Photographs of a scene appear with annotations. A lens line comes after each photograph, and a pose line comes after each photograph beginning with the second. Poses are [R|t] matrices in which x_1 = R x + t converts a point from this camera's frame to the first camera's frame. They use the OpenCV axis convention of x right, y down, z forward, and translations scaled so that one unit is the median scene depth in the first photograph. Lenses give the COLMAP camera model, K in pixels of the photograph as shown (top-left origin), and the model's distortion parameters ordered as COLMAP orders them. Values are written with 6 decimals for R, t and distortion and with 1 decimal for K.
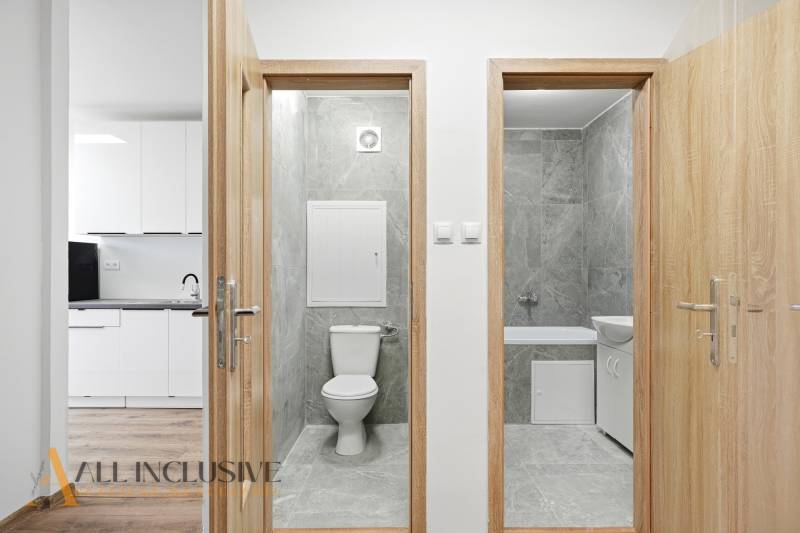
lens RADIAL K [[408.2, 0, 400.0], [0, 408.2, 266.5], [0, 0, 1]] dist [-0.001923, 0.000111]
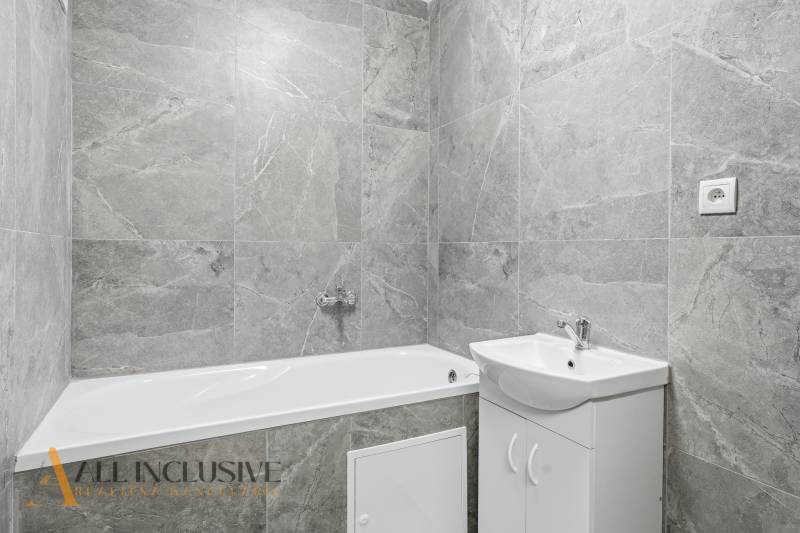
lens RADIAL K [[408.2, 0, 400.0], [0, 408.2, 266.5], [0, 0, 1]] dist [-0.001923, 0.000111]
pose [[0.893909, -0.012728, 0.448069, 0.159218], [-0.010710, 0.998705, 0.049736, 0.009396], [-0.448121, -0.049258, 0.892615, 0.527697]]
